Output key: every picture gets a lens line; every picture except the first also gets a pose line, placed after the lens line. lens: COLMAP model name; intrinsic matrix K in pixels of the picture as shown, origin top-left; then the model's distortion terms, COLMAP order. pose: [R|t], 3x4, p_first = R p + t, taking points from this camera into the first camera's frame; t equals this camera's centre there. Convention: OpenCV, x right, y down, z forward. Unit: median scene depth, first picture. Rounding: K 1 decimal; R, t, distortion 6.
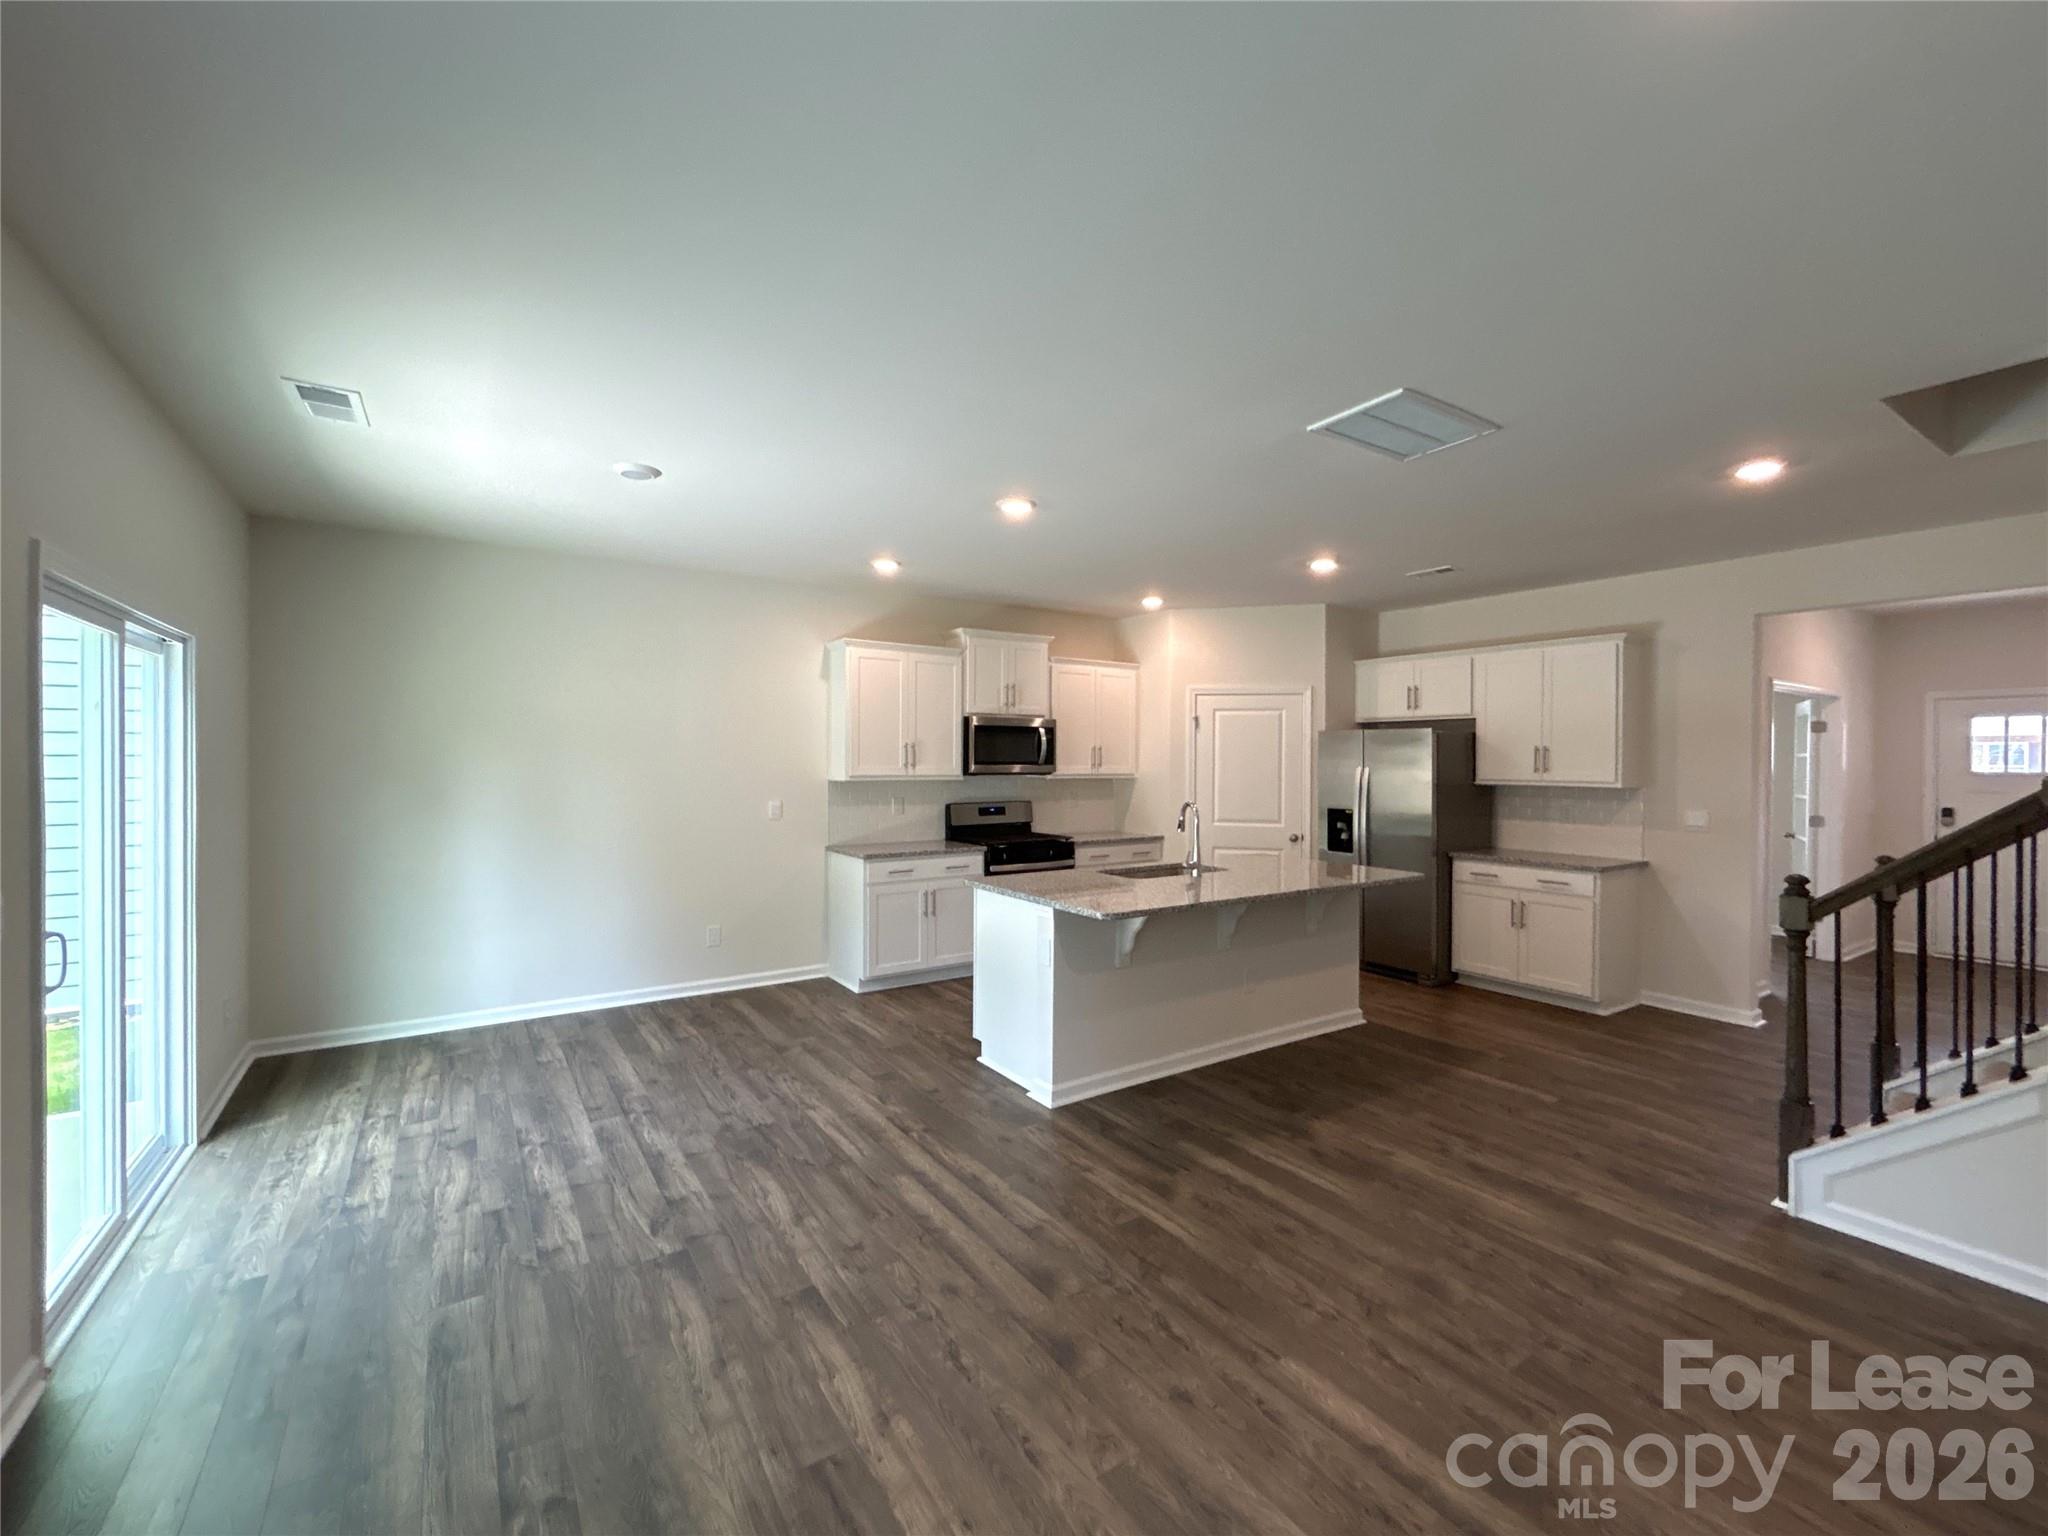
lens RADIAL K [[858.8, 0, 1019.2], [0, 858.8, 760.4], [0, 0, 1]] dist [-0.004620, -0.000062]
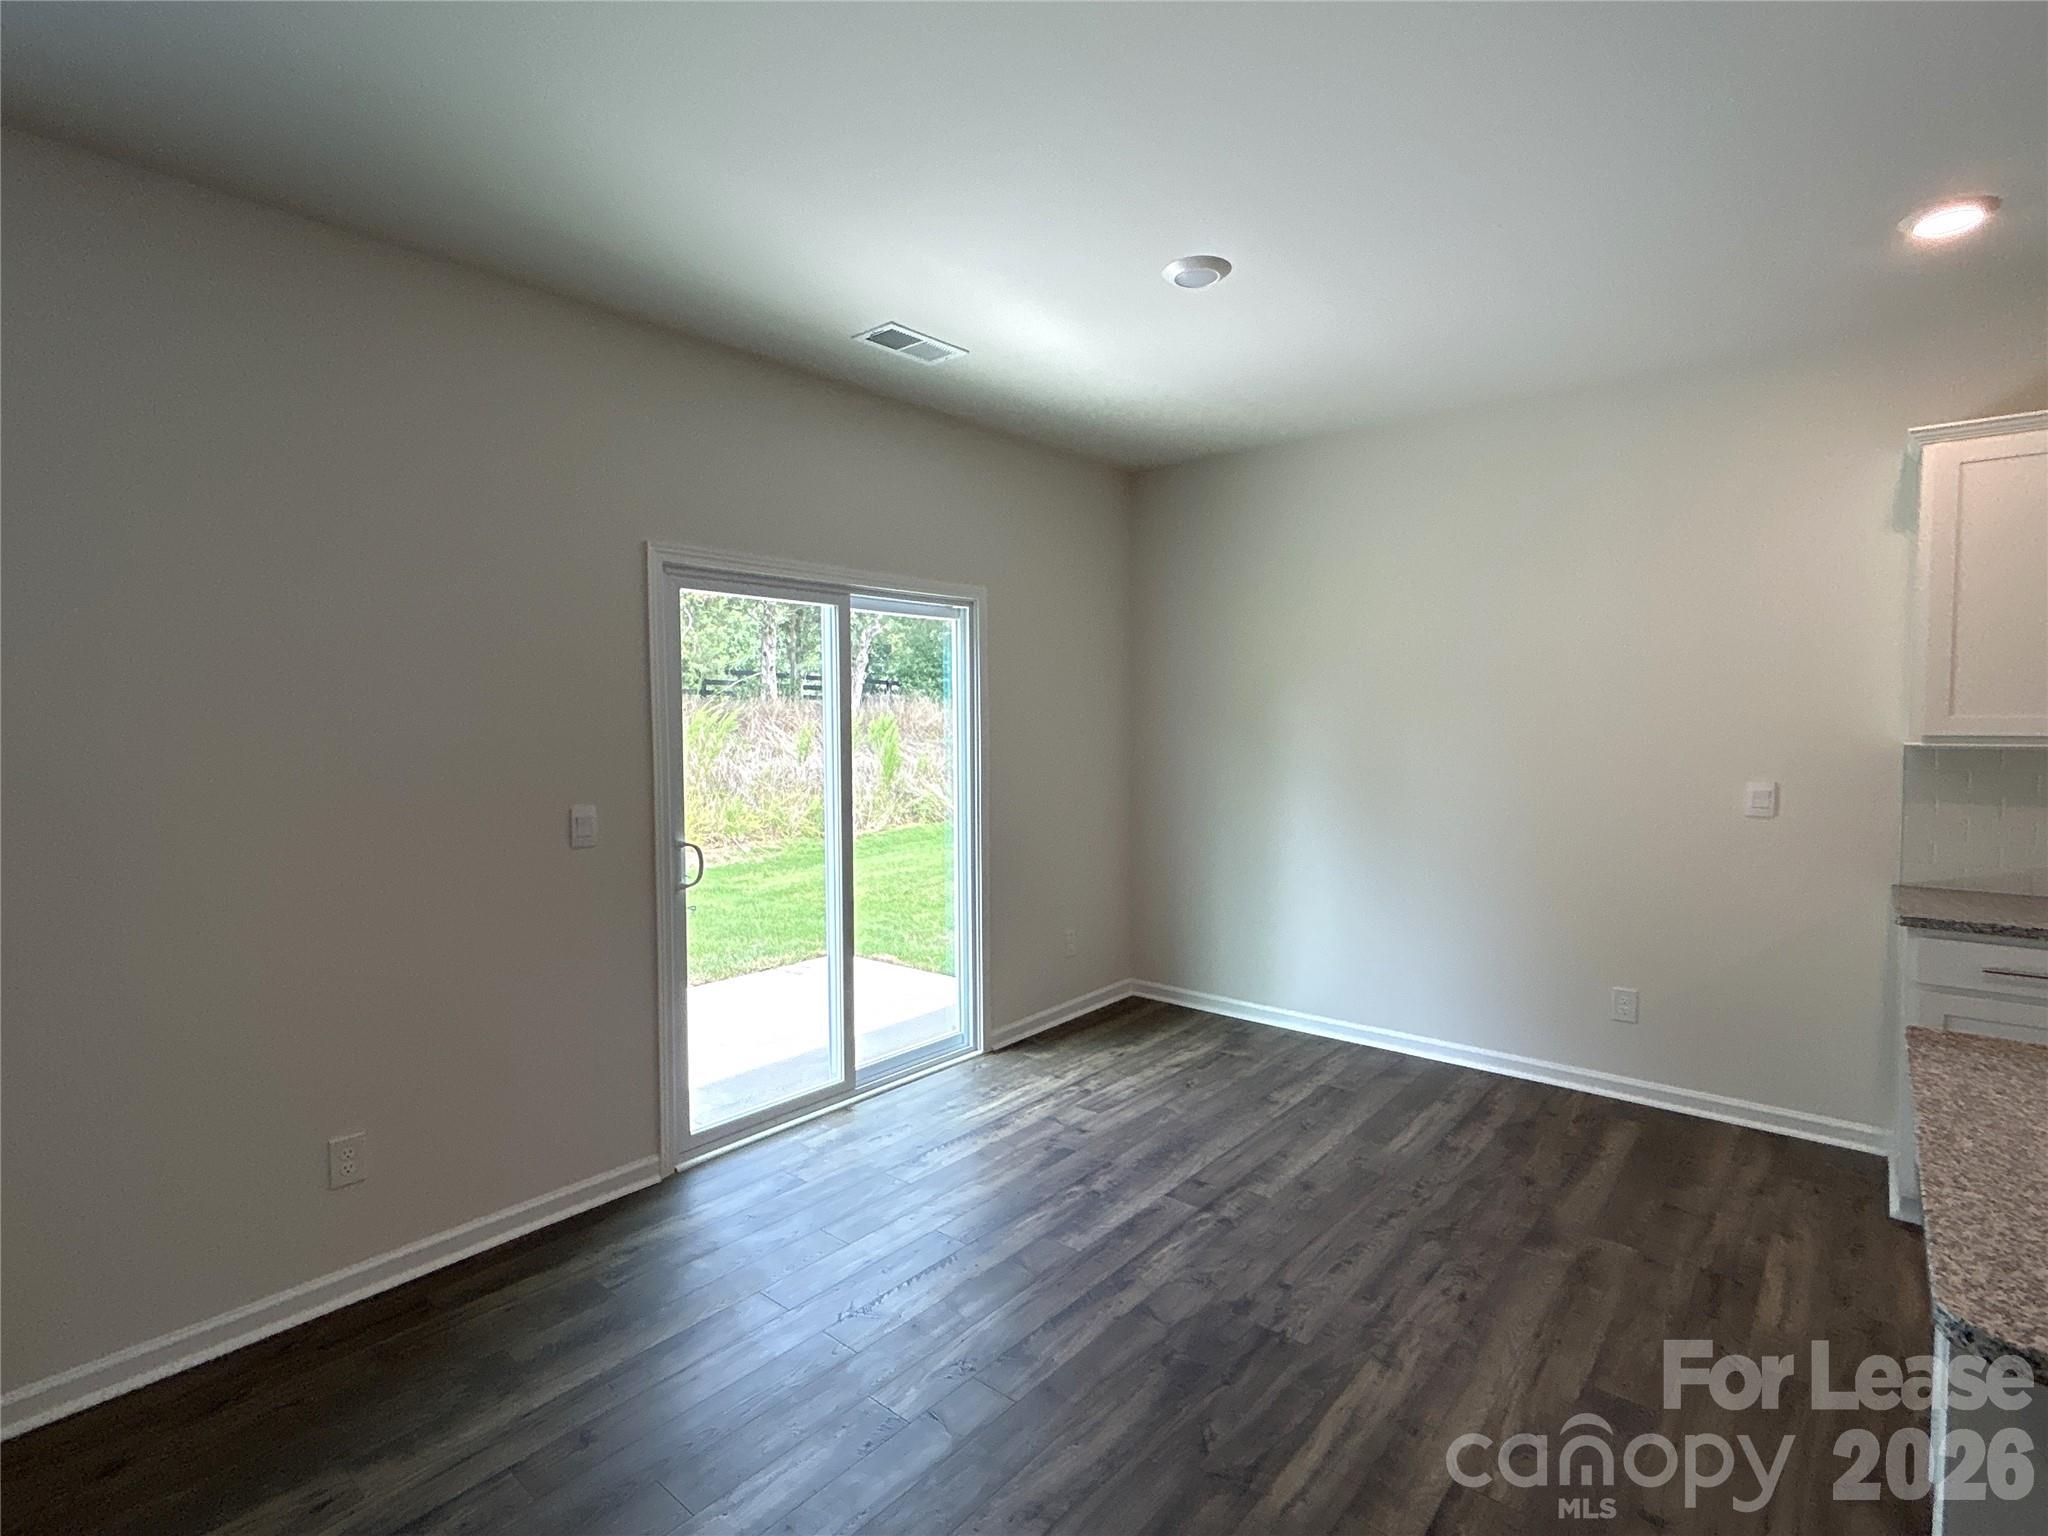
lens RADIAL K [[996.0, 0, 1026.8], [0, 996.0, 766.6], [0, 0, 1]] dist [-0.005814, 0.000696]
pose [[0.276166, 0.045654, -0.960025, 0.172862], [0.006518, 0.998759, 0.049371, 0.004963], [0.961088, -0.019893, 0.275525, 0.409624]]
